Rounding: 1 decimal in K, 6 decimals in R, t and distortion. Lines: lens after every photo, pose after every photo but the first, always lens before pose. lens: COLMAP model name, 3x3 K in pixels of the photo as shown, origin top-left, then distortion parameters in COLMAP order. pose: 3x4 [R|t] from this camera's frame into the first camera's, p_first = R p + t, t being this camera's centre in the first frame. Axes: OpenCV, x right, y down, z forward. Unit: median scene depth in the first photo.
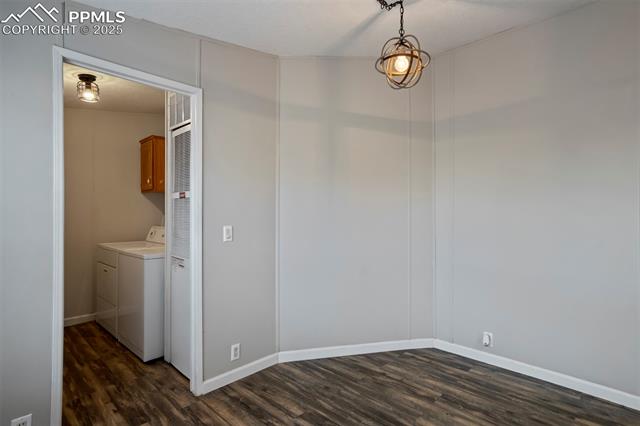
lens RADIAL K [[320.0, 0, 320.2], [0, 320.0, 218.9], [0, 0, 1]] dist [0.004193, 0.006440]
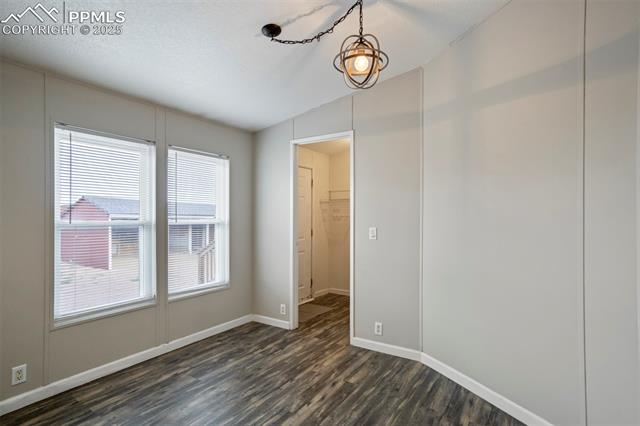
lens RADIAL K [[320.0, 0, 317.7], [0, 320.0, 219.5], [0, 0, 1]] dist [0.004193, 0.006440]
pose [[0.188922, 0.005061, -0.981979, 0.934959], [-0.009336, 0.999951, 0.003357, -0.012095], [0.981948, 0.008534, 0.188960, 0.539388]]
